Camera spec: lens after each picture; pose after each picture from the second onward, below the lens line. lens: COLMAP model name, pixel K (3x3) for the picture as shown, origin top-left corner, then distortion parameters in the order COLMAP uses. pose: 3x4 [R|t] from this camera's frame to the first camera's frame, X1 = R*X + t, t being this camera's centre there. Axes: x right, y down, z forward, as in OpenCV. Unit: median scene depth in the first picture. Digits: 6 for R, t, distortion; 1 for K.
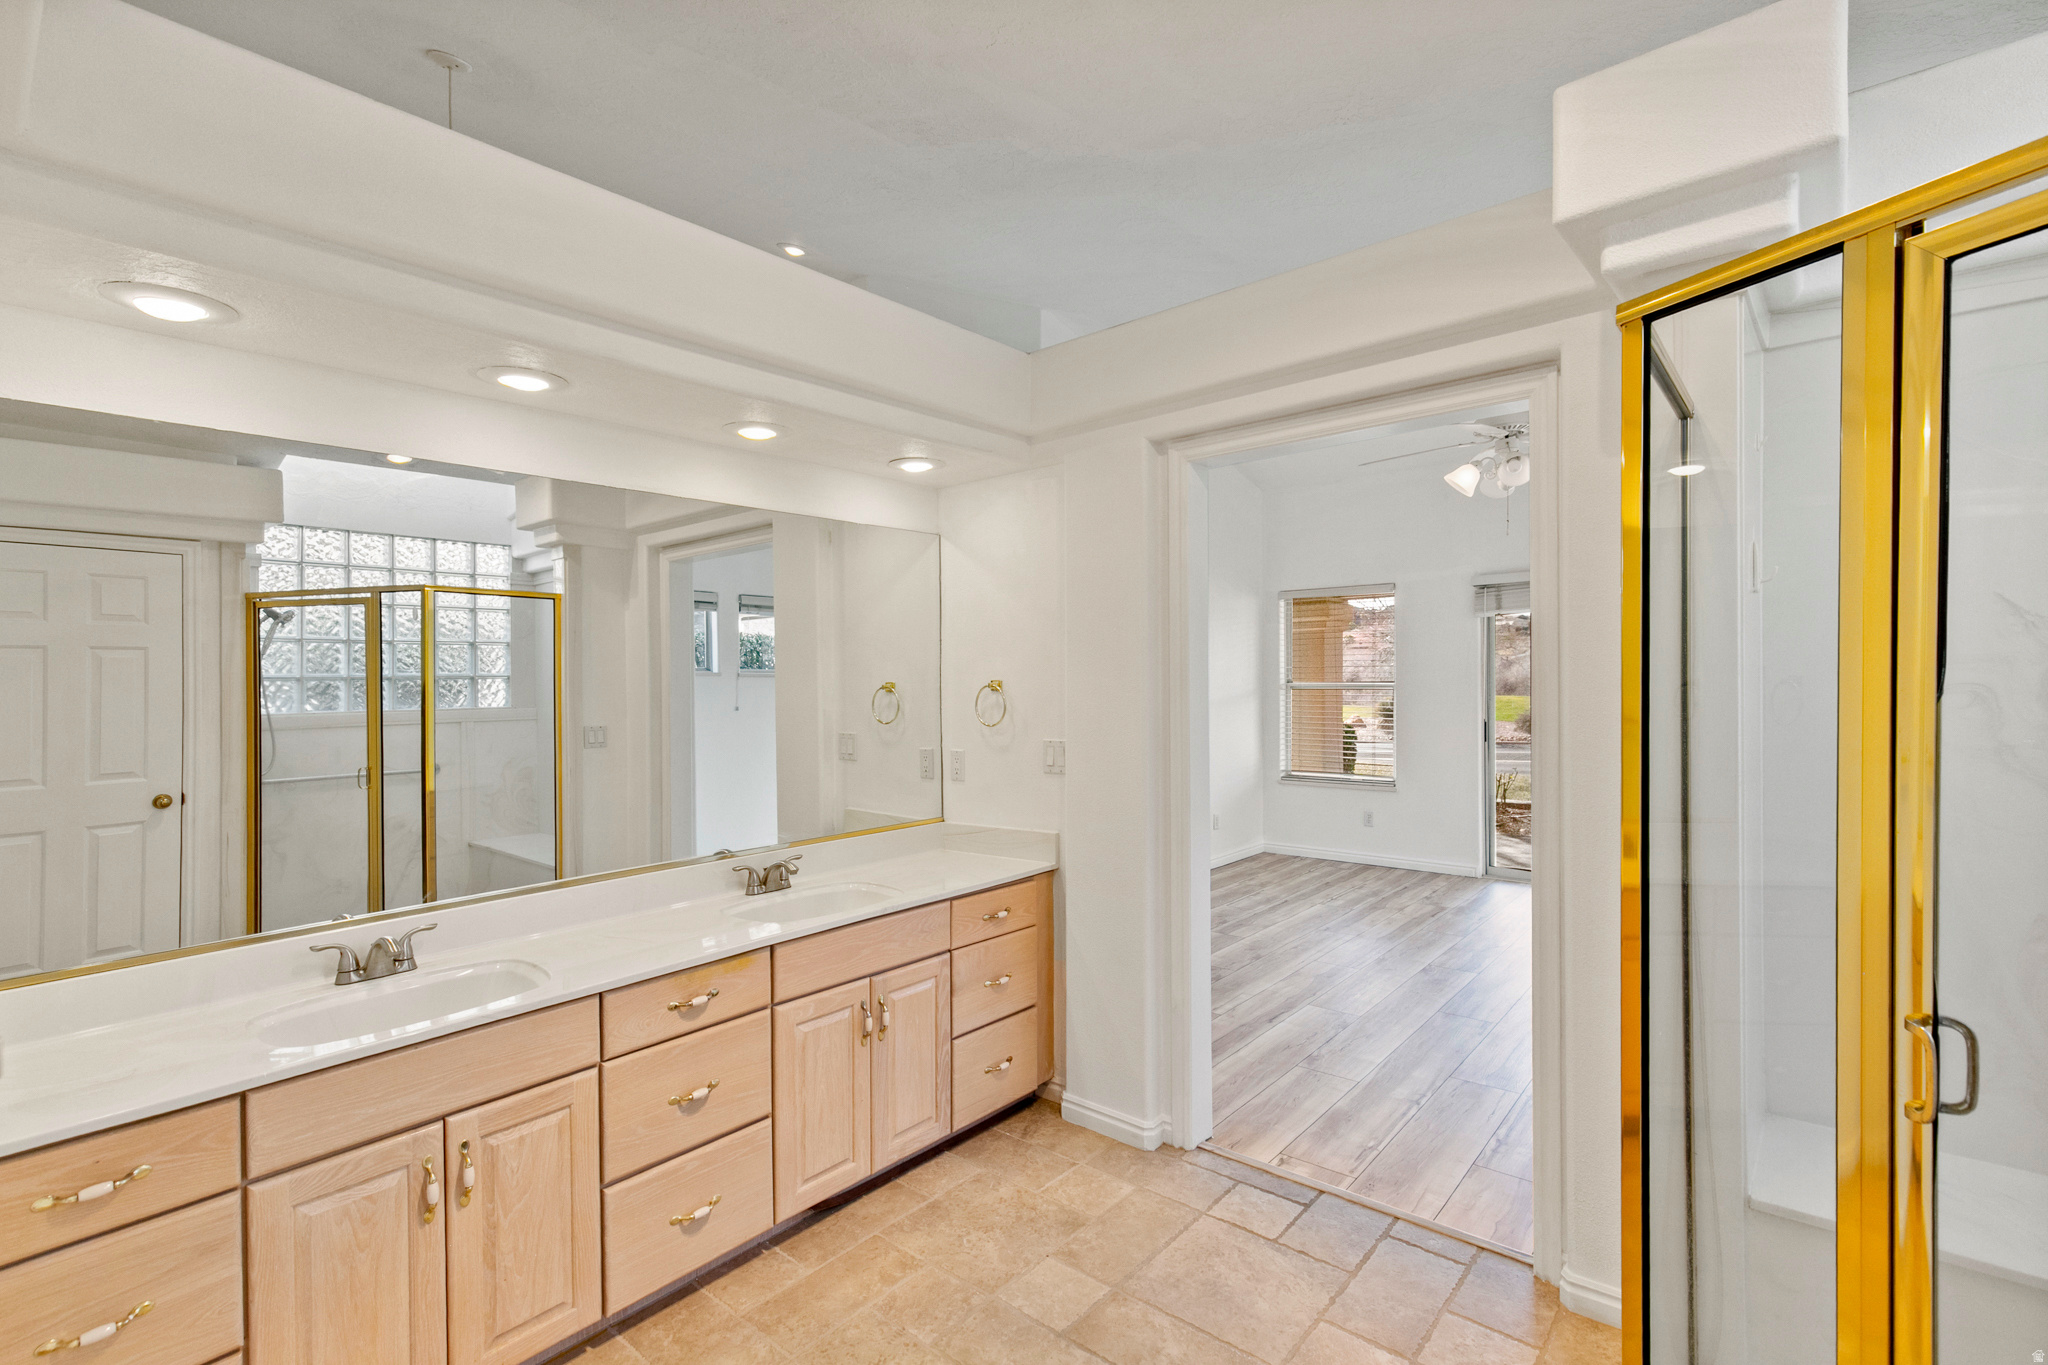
lens RADIAL K [[937.7, 0, 1031.0], [0, 937.7, 693.0], [0, 0, 1]] dist [0.007676, 0.000270]
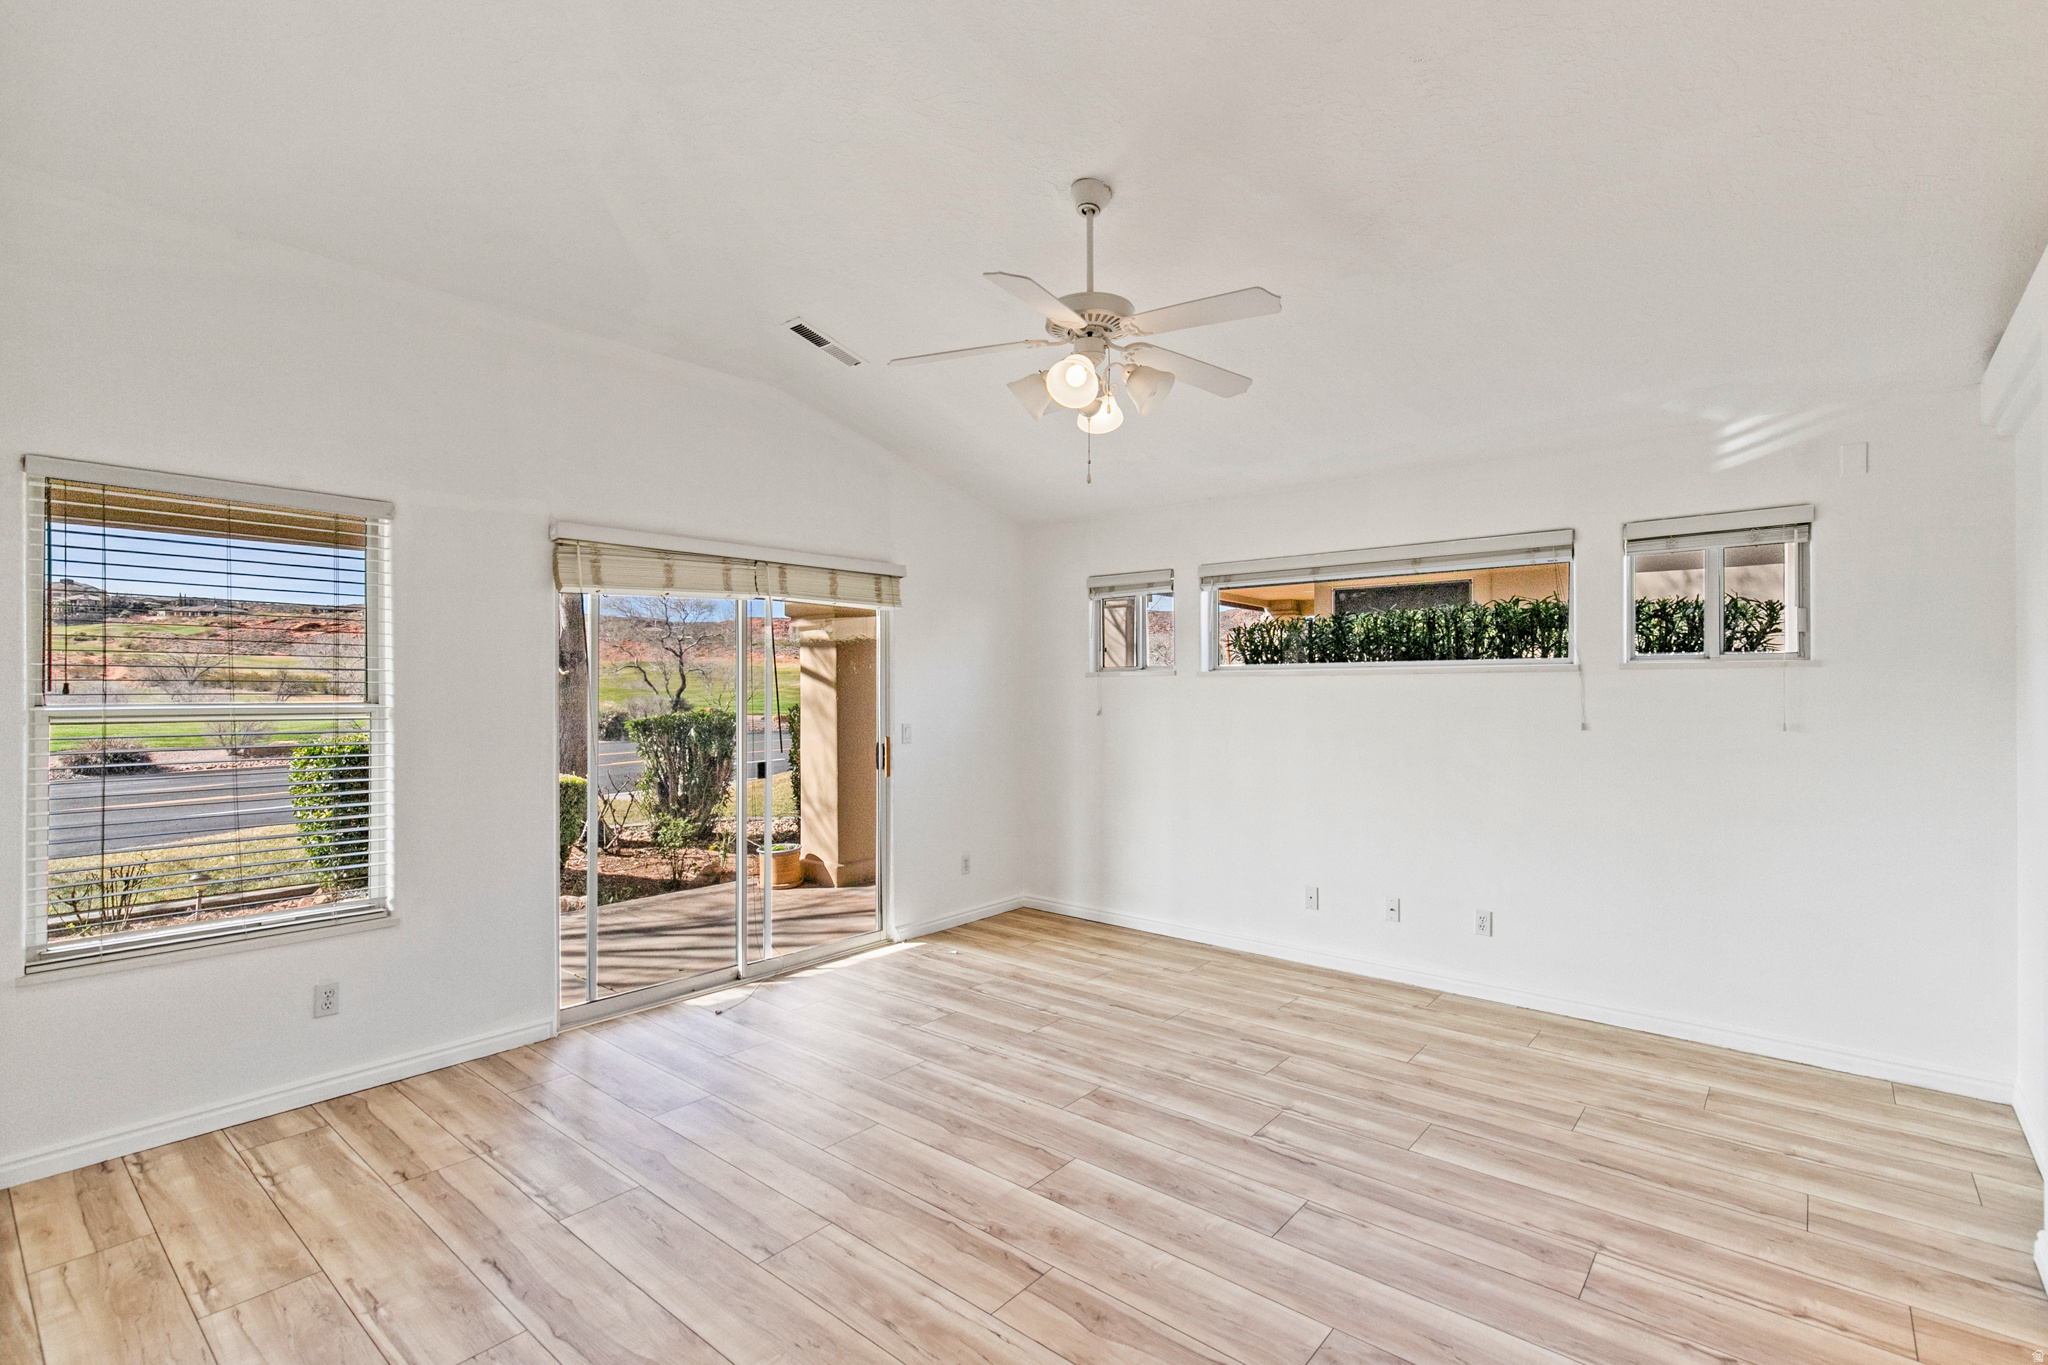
lens RADIAL K [[937.7, 0, 1031.0], [0, 937.7, 693.0], [0, 0, 1]] dist [0.007676, 0.000270]
pose [[0.005062, 0.005187, 0.999974, -0.126883], [0.017528, 0.999832, -0.005275, -0.010361], [-0.999834, 0.017554, 0.004971, 0.800917]]
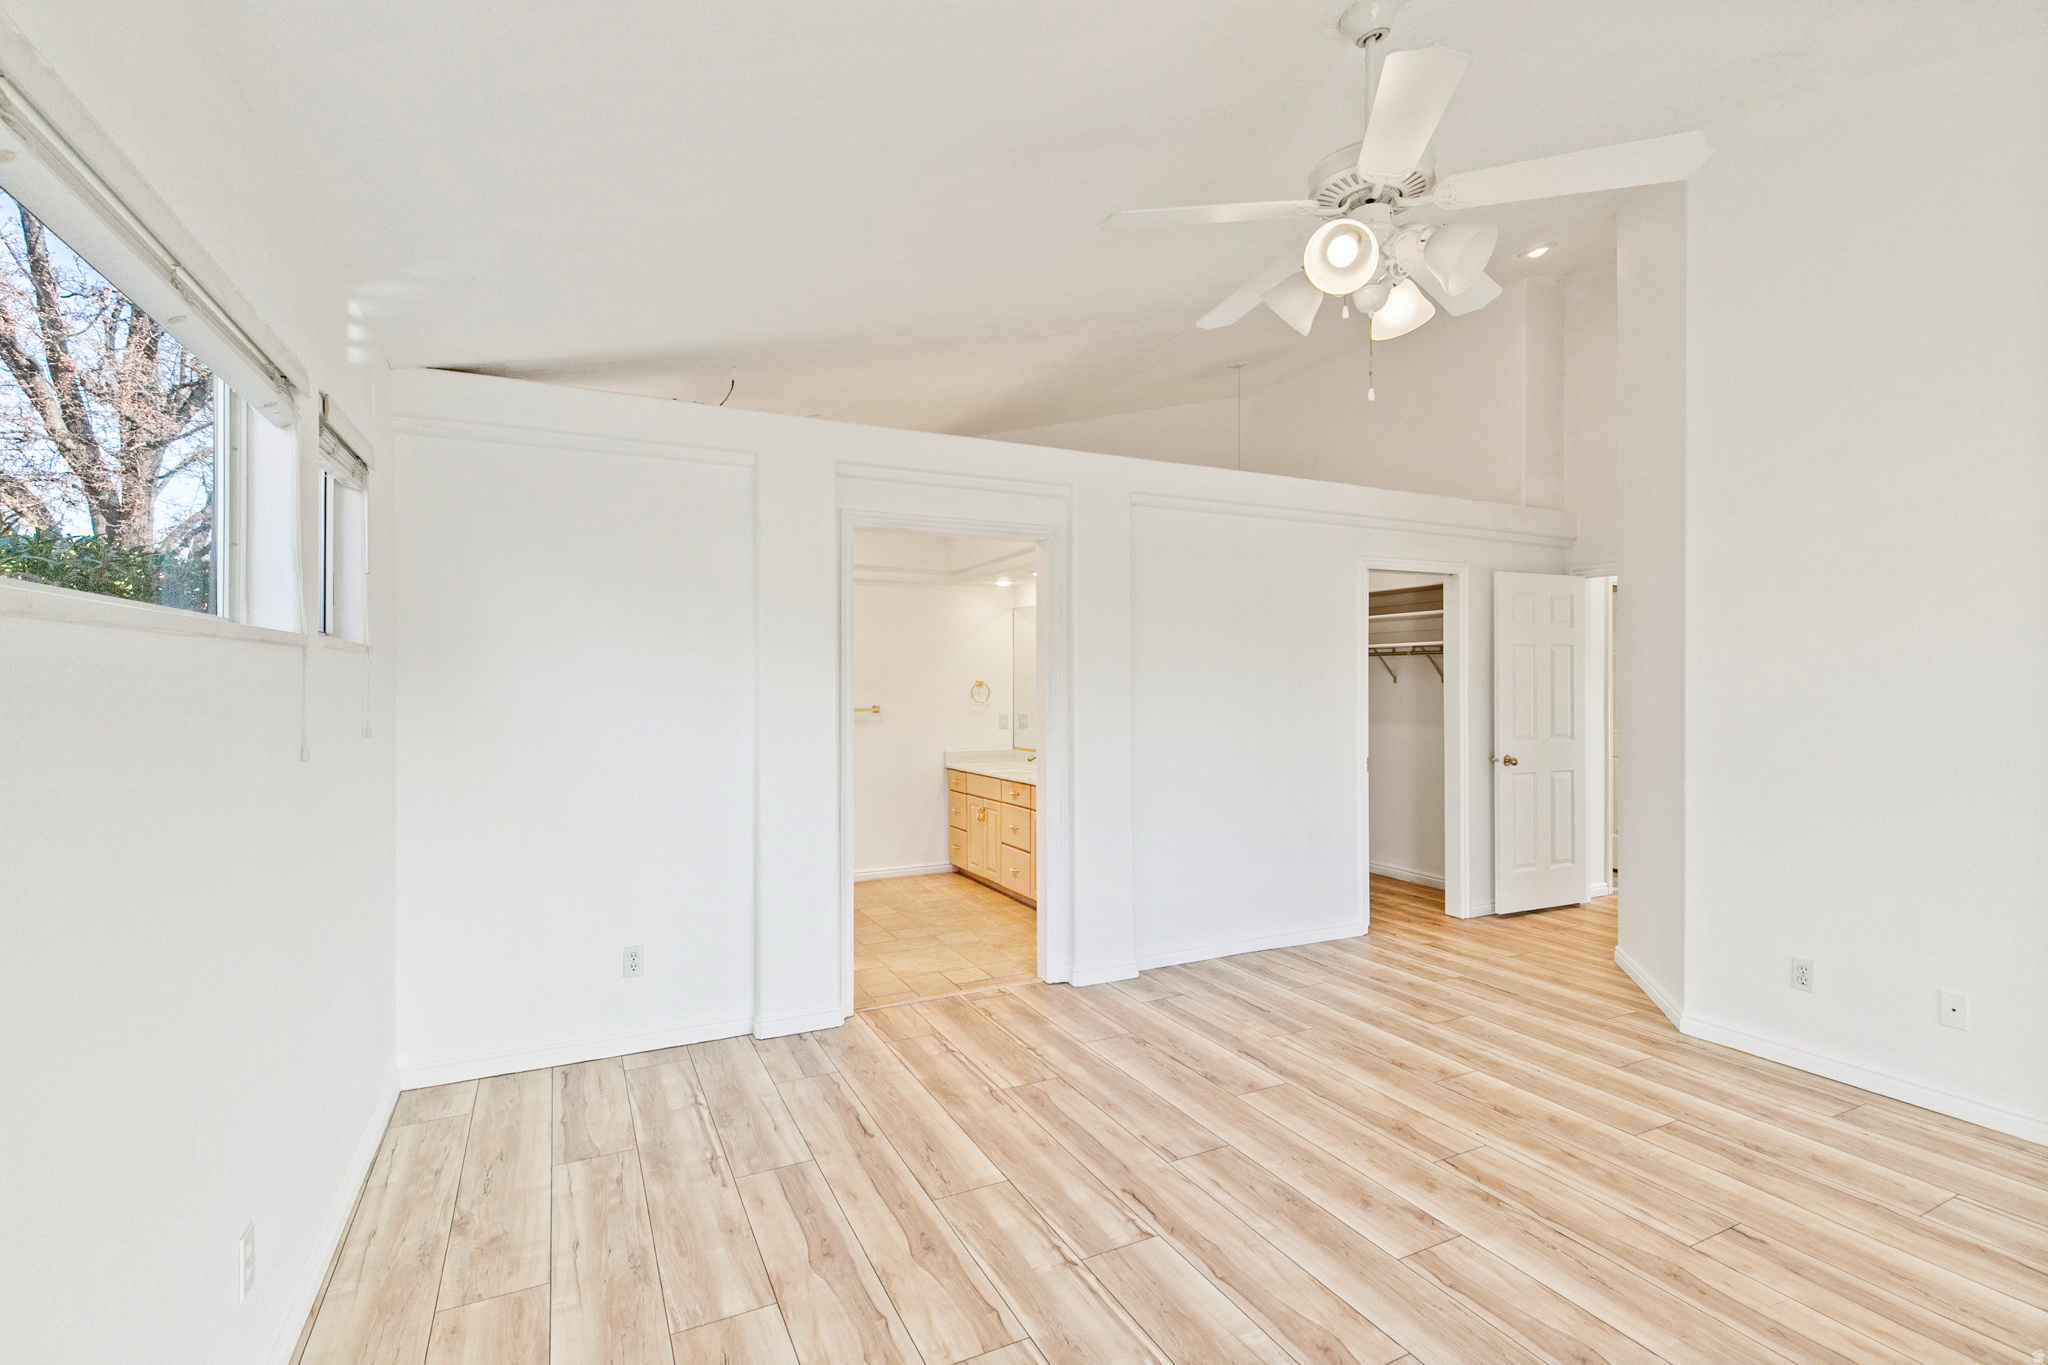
lens RADIAL K [[937.7, 0, 1031.0], [0, 937.7, 693.0], [0, 0, 1]] dist [0.007676, 0.000270]
pose [[-0.396722, 0.022796, -0.917656, 0.798454], [-0.009403, 0.999538, 0.028895, -0.018073], [0.917891, 0.020092, -0.396324, 0.794600]]
